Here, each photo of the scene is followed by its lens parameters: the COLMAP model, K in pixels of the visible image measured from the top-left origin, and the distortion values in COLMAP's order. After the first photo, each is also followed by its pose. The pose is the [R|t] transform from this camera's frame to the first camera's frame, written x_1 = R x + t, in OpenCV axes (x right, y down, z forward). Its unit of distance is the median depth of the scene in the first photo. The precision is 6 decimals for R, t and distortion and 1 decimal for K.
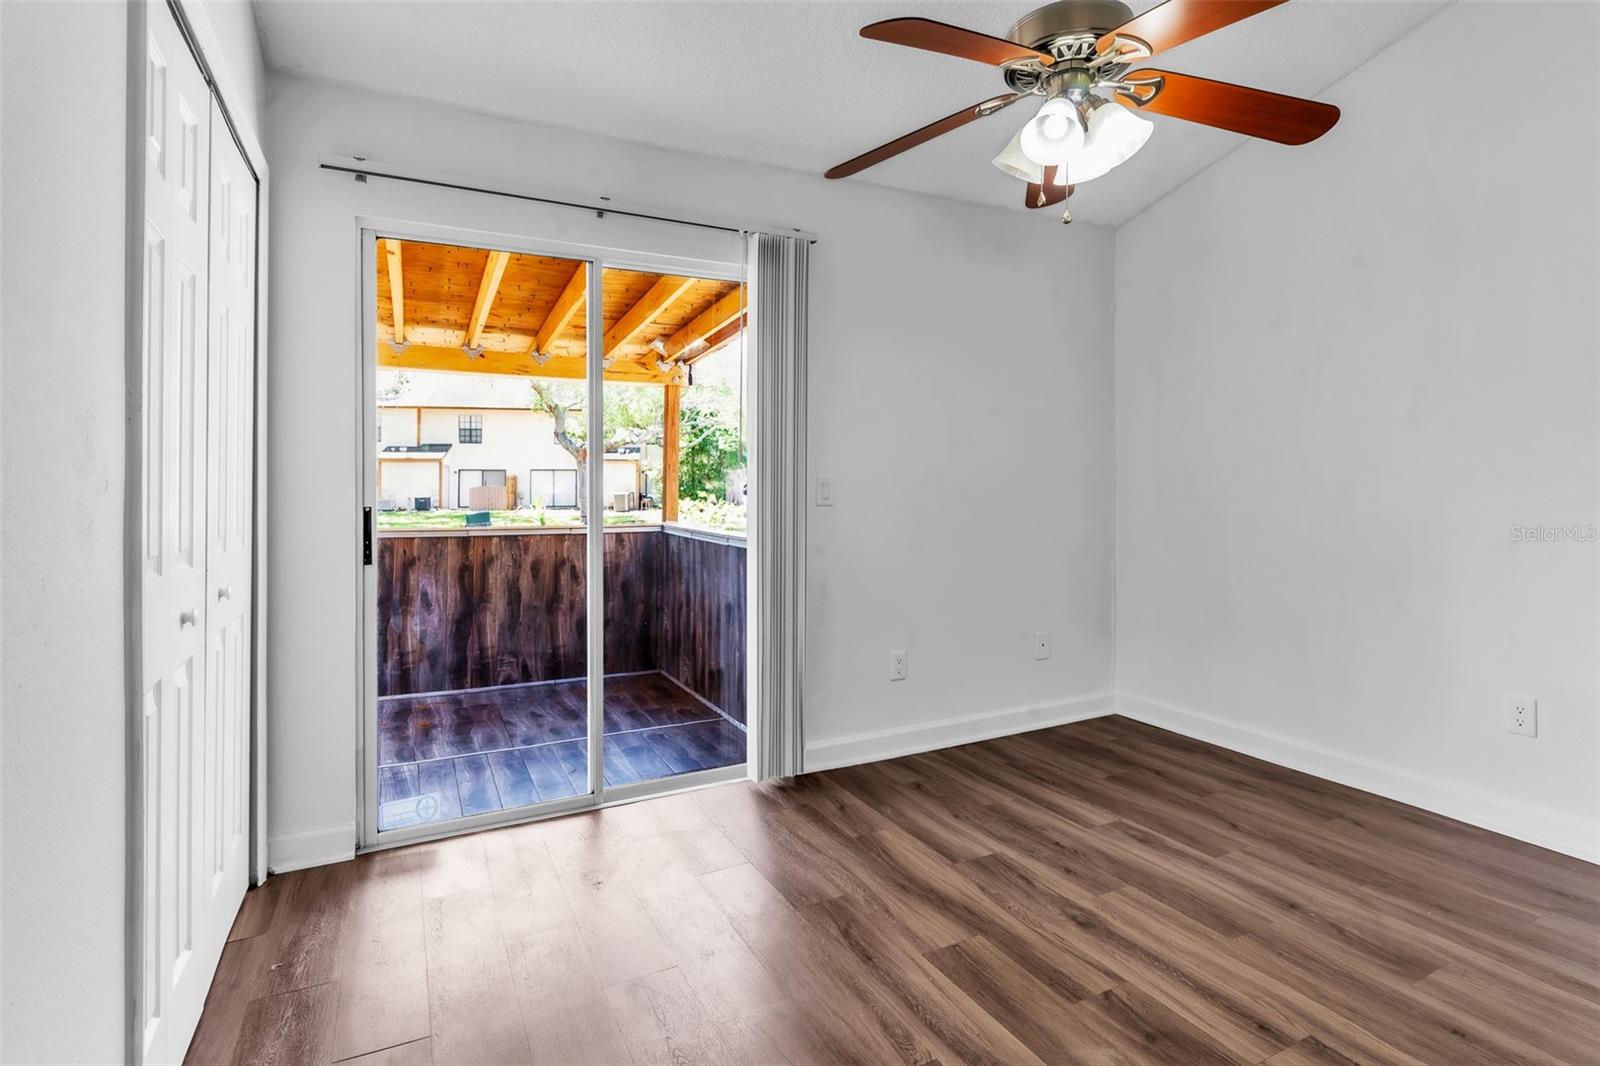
lens RADIAL K [[792.5, 0, 805.7], [0, 792.5, 470.6], [0, 0, 1]] dist [-0.000104, -0.000070]
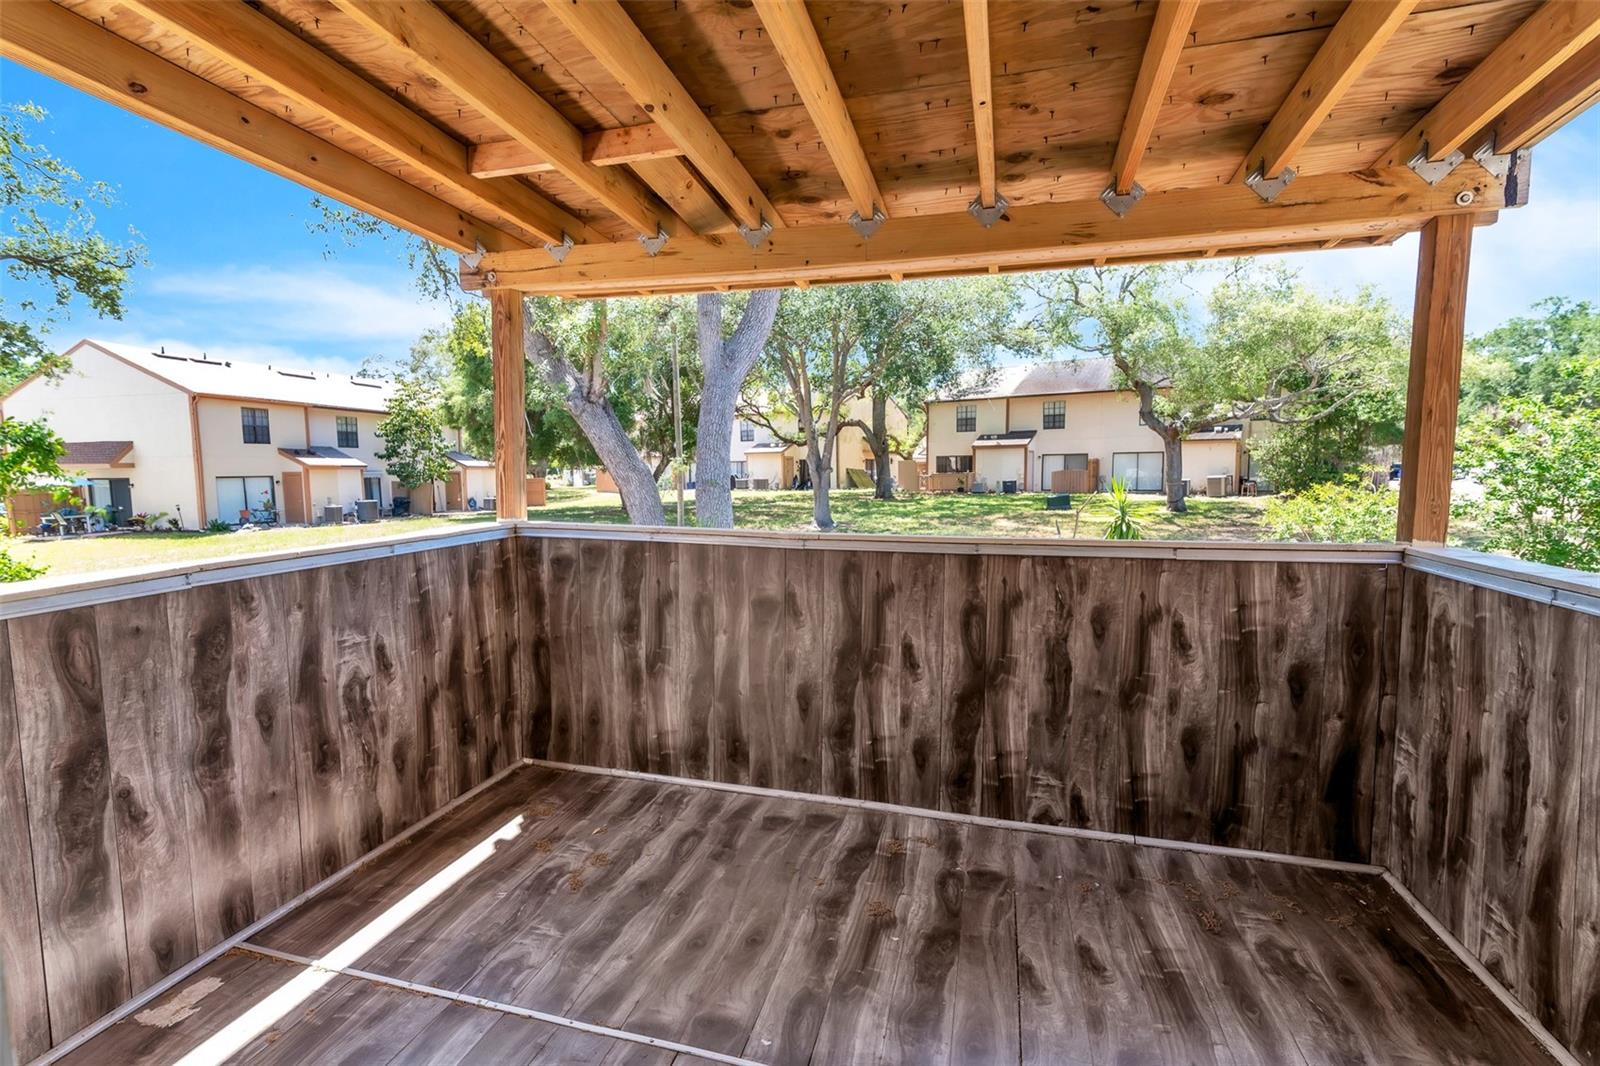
lens RADIAL K [[725.4, 0, 800.0], [0, 725.4, 533.0], [0, 0, 1]] dist [0.009908, -0.000238]
pose [[0.737863, 0.050967, -0.673024, -0.167730], [0.020269, 0.995022, 0.097572, 0.014741], [0.674646, -0.085637, 0.733157, 0.521077]]
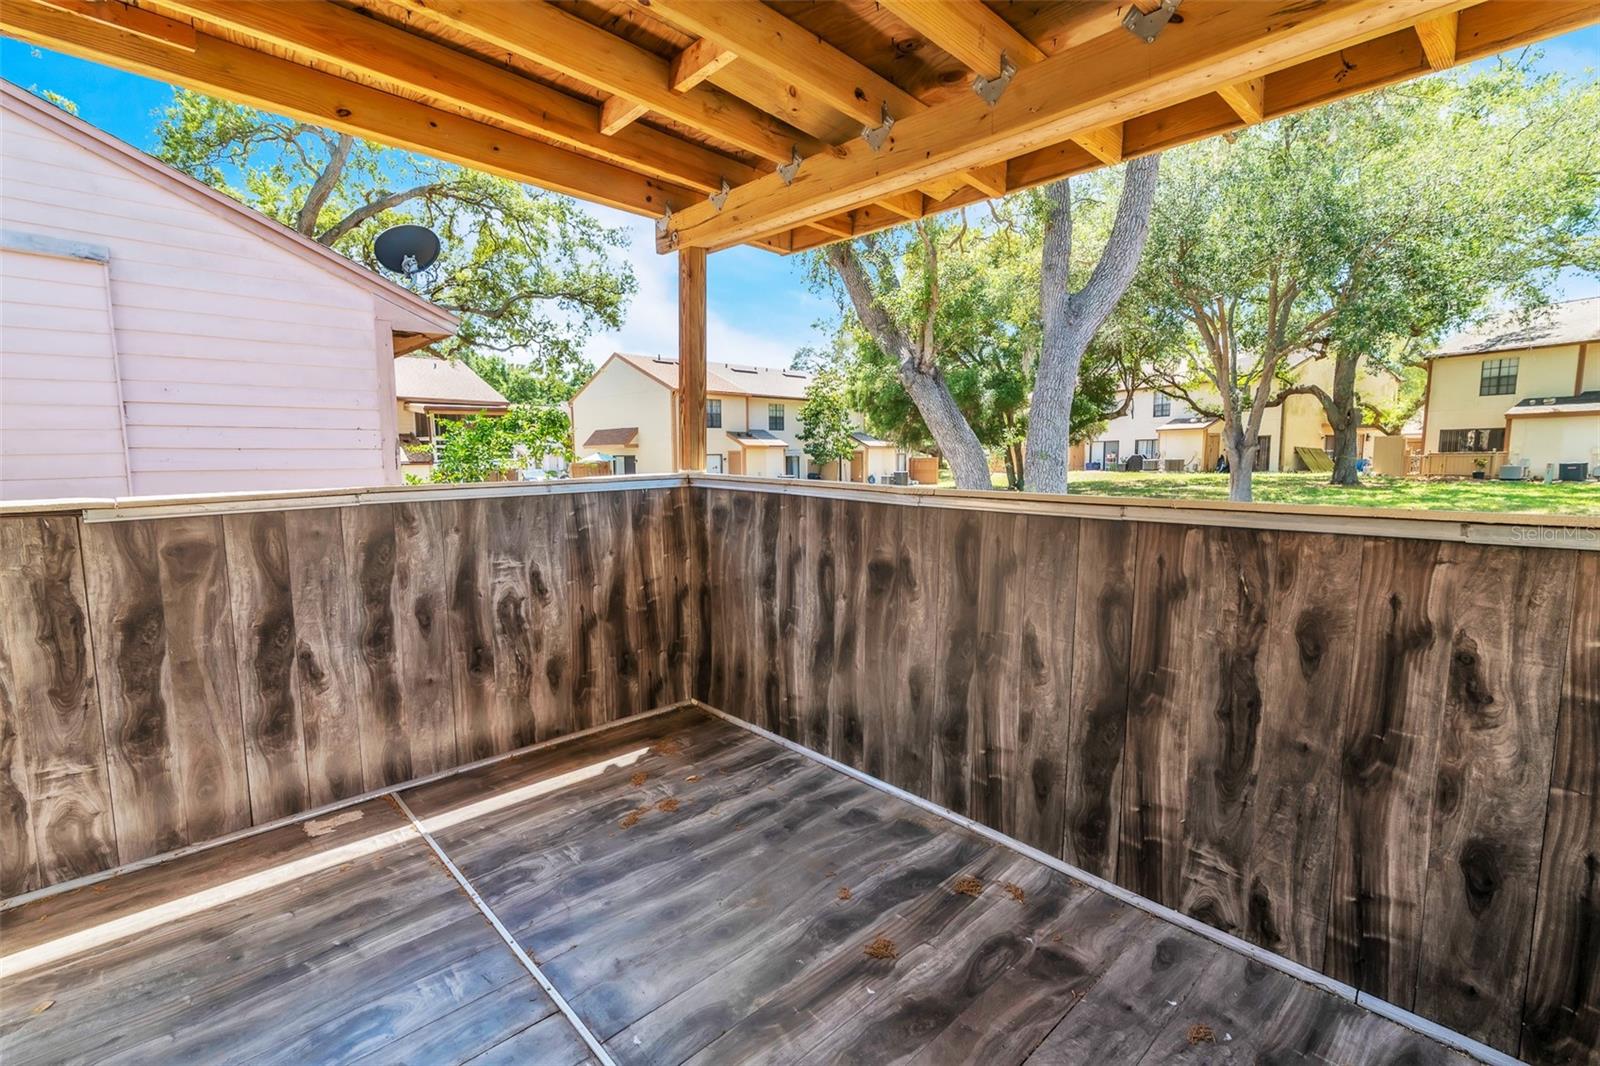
lens RADIAL K [[725.4, 0, 800.0], [0, 725.4, 533.0], [0, 0, 1]] dist [0.009908, -0.000238]
pose [[0.278380, 0.099978, -0.955253, -0.116958], [0.022349, 0.993624, 0.110507, 0.043546], [0.960211, -0.052112, 0.274370, 0.717589]]
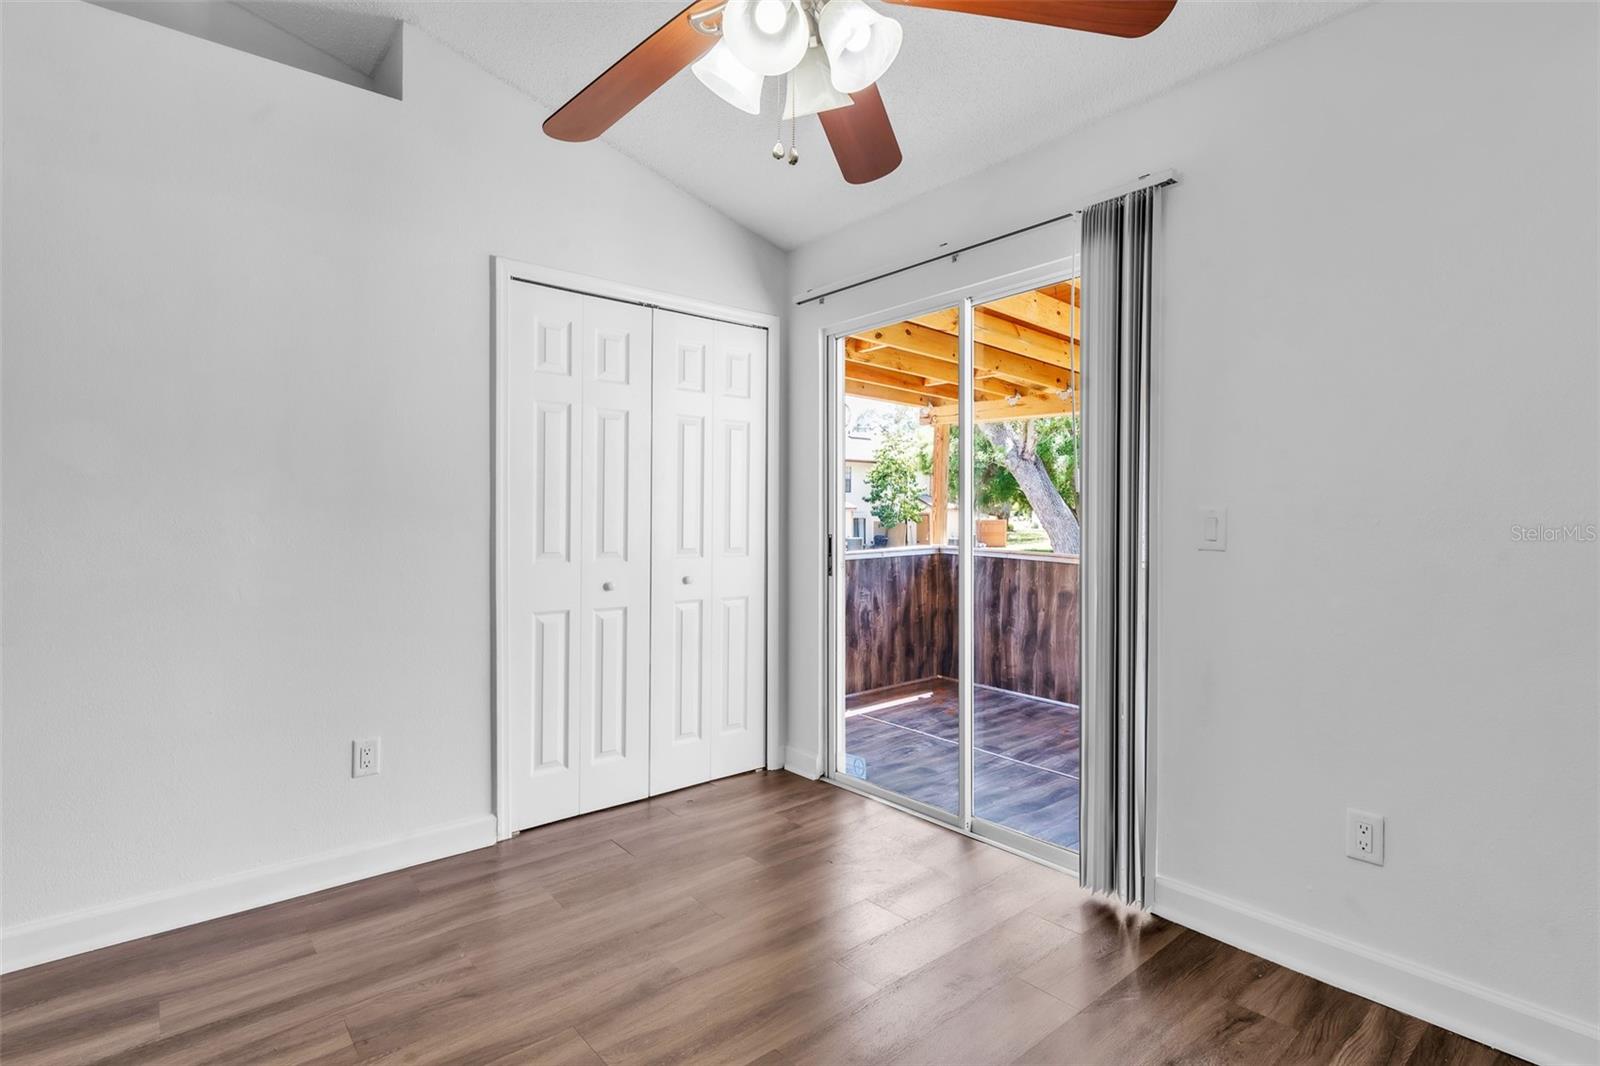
lens RADIAL K [[789.0, 0, 800.0], [0, 789.0, 533.0], [0, 0, 1]] dist [0.011572, 0.000258]
pose [[0.225591, 0.022605, -0.973960, 0.384014], [0.016607, 0.999496, 0.027044, 0.003626], [0.974081, -0.022275, 0.225102, 0.322572]]
